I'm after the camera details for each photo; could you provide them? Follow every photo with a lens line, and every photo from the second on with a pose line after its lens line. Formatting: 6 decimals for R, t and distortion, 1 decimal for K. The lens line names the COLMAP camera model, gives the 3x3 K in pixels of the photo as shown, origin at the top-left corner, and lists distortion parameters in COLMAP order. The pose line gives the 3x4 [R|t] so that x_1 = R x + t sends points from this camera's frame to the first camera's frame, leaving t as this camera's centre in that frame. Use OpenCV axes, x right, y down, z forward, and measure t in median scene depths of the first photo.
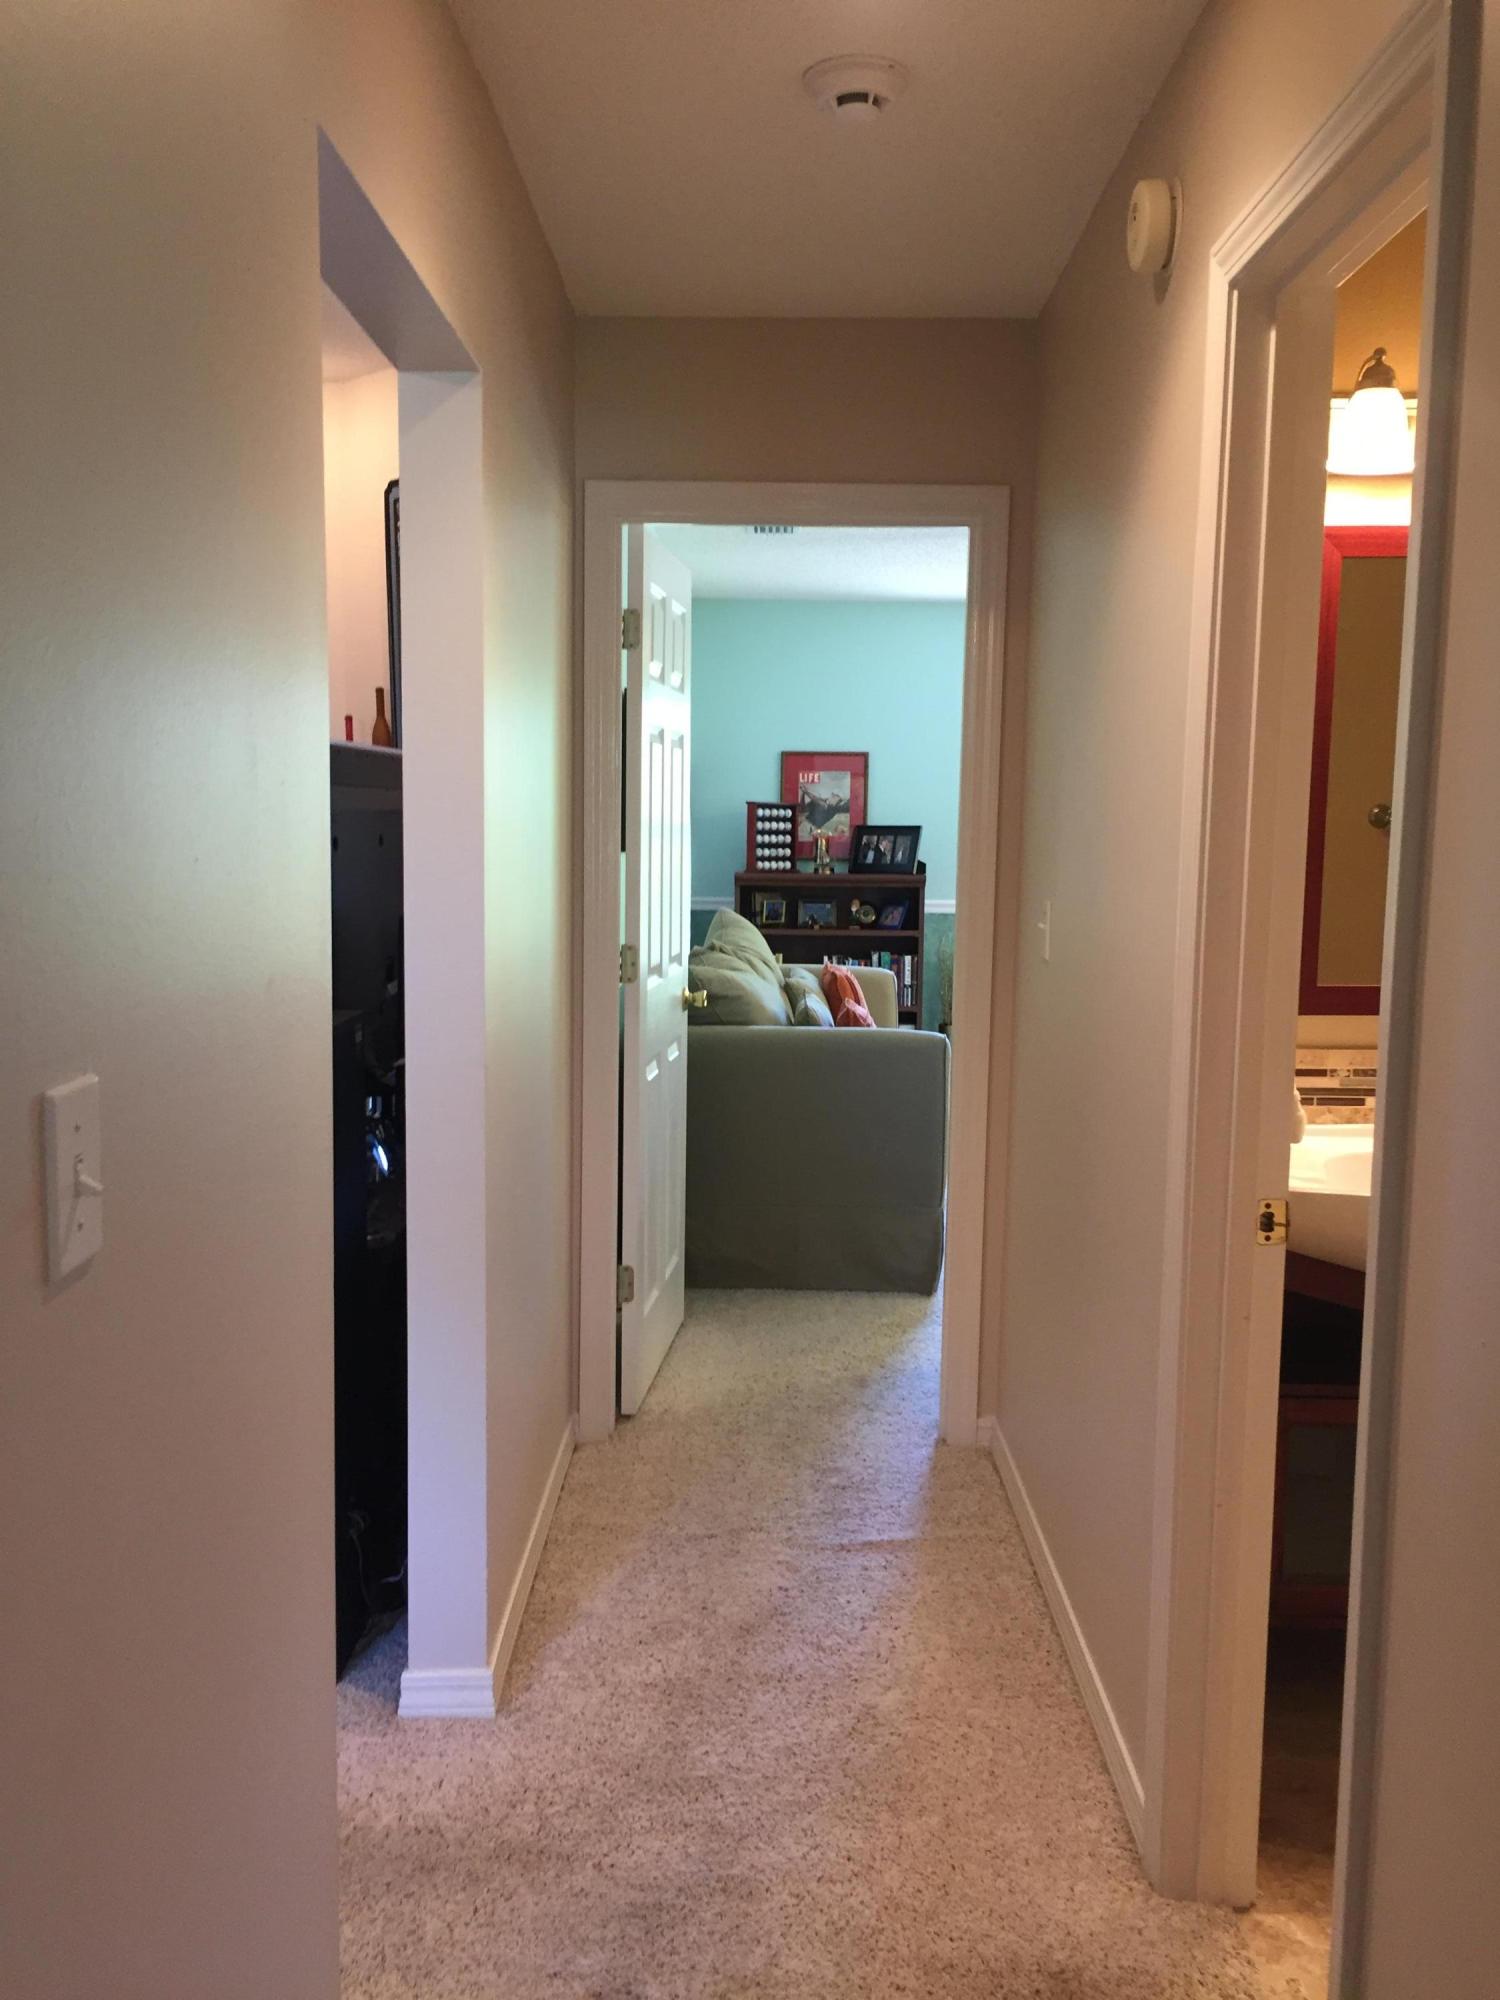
lens RADIAL K [[1720.7, 0, 749.6], [0, 1720.7, 999.6], [0, 0, 1]] dist [0.074800, -0.099075]
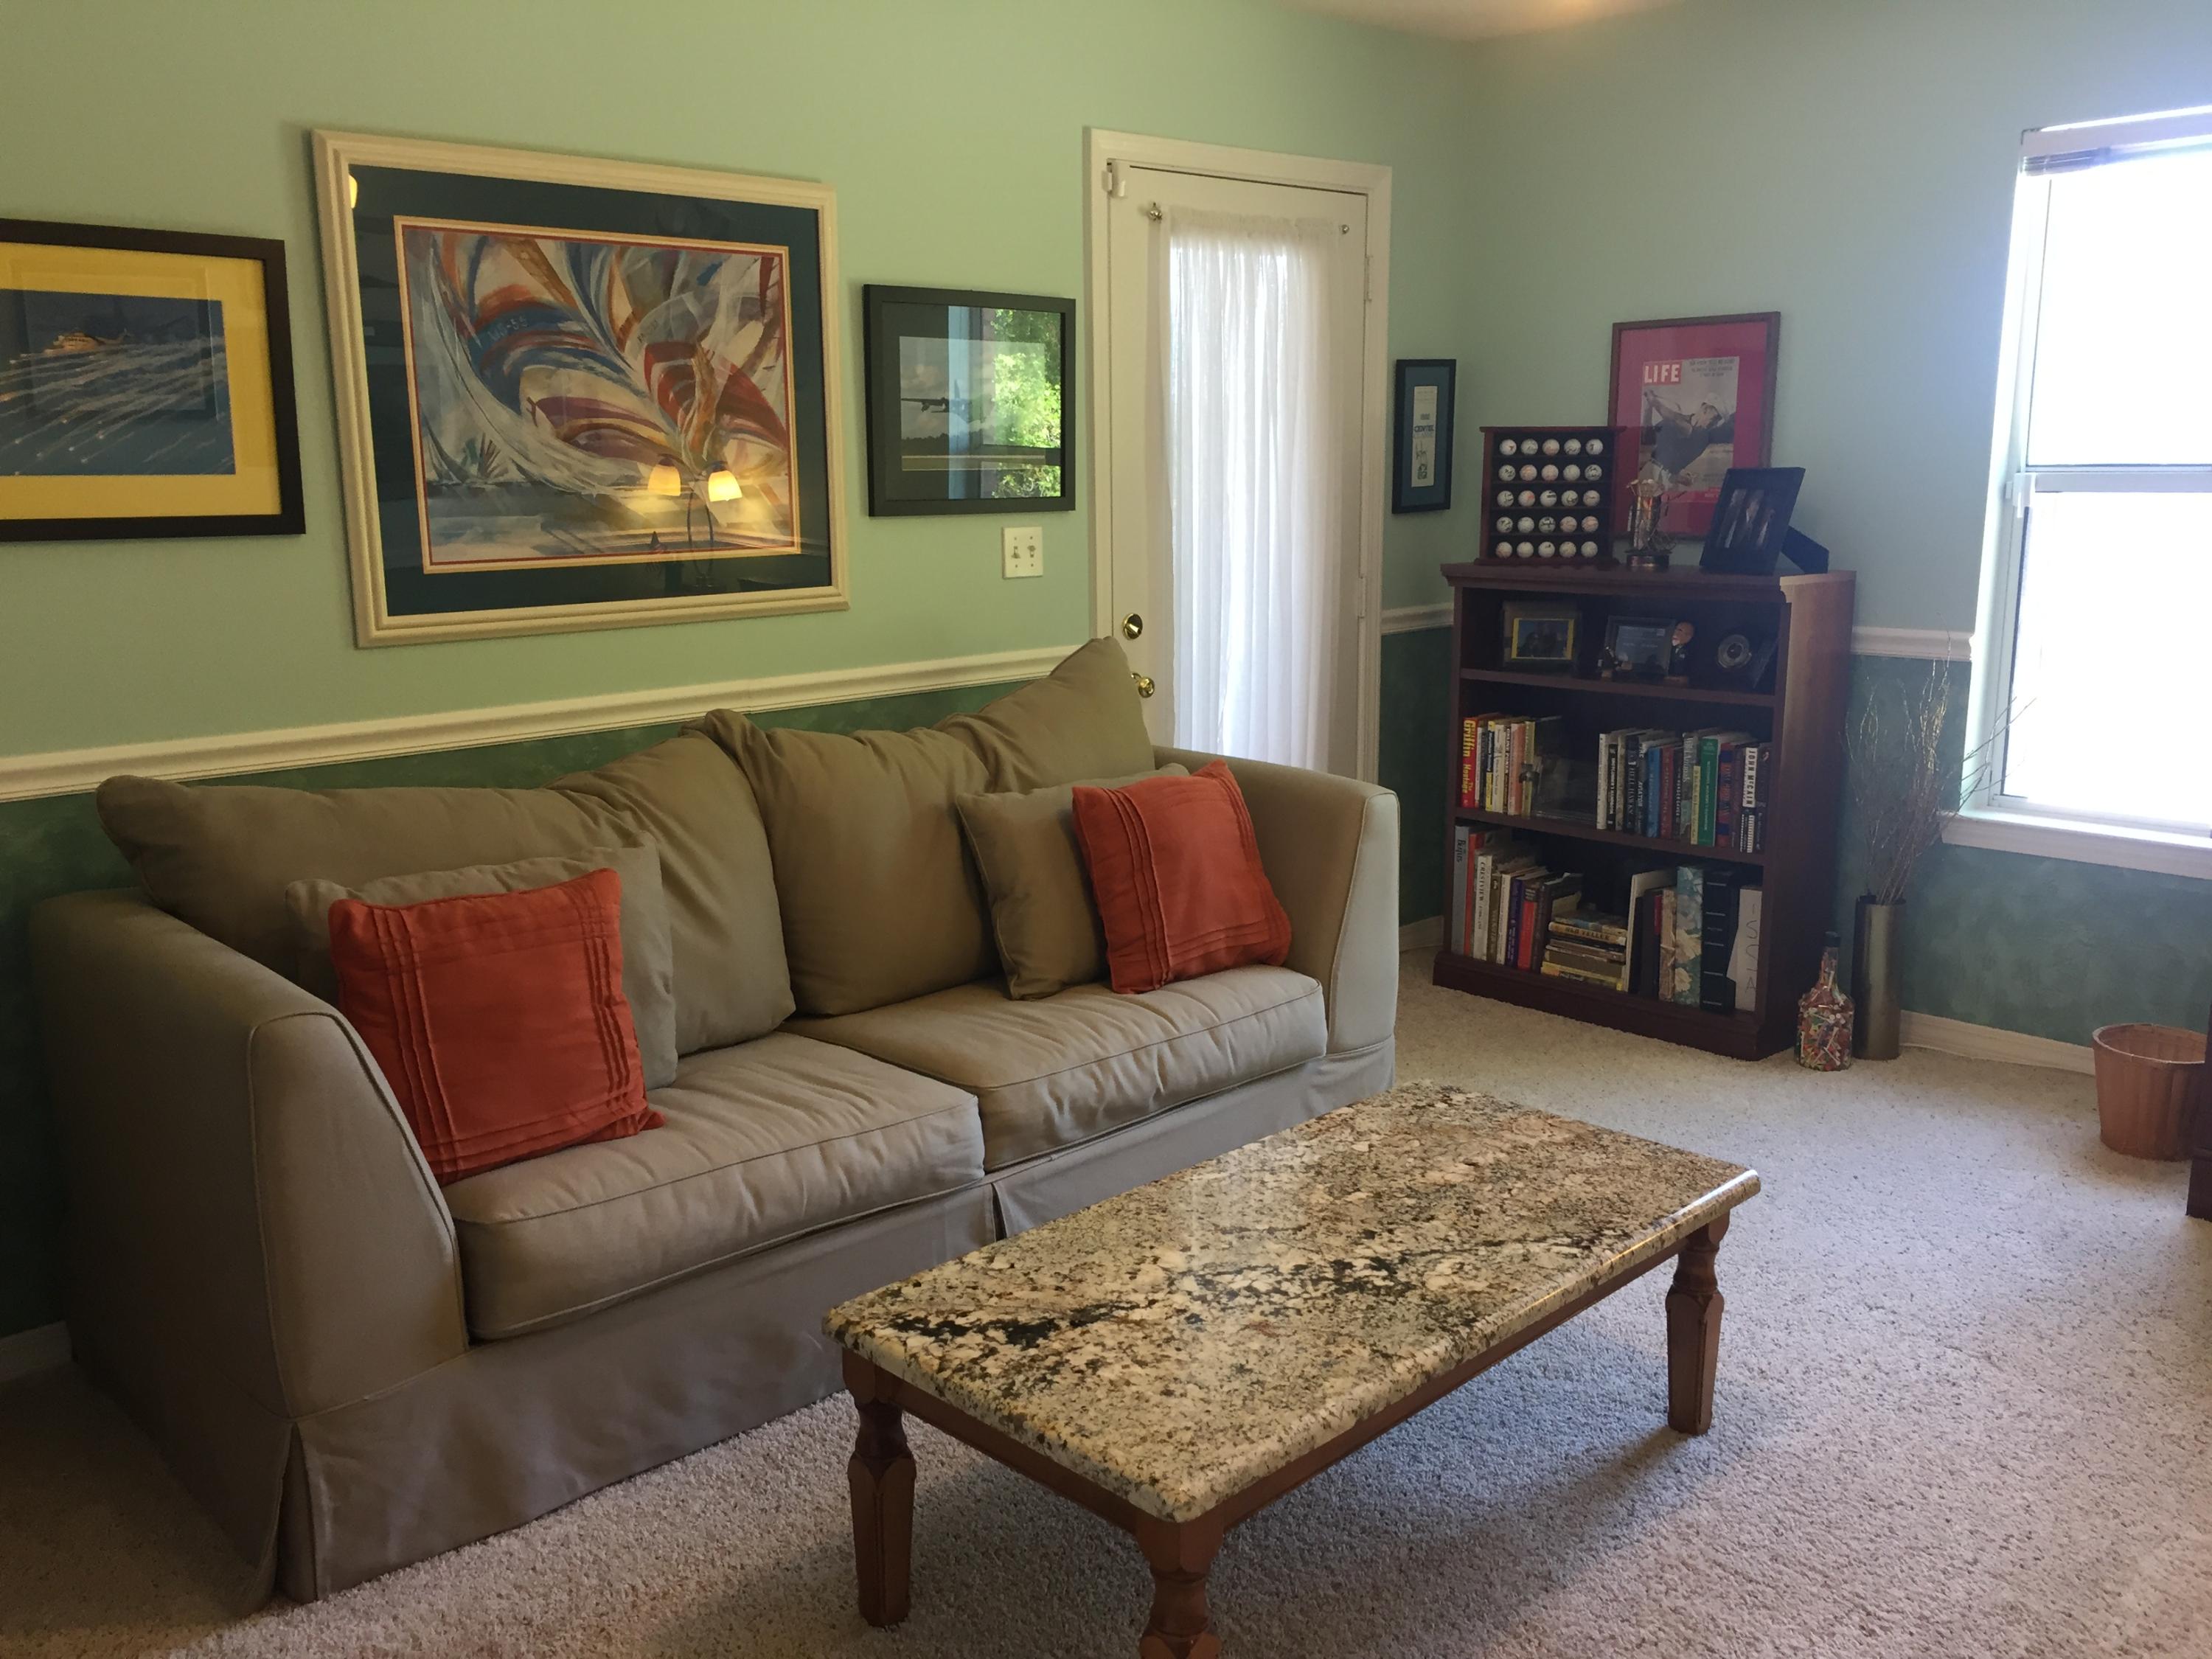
lens RADIAL K [[1903.1, 0, 1106.3], [0, 1903.1, 833.0], [0, 0, 1]] dist [0.074800, -0.099075]
pose [[0.691815, 0.124545, -0.711253, 0.339643], [-0.059624, 0.991502, 0.115623, -0.051370], [0.719609, -0.037582, 0.693362, 0.493227]]
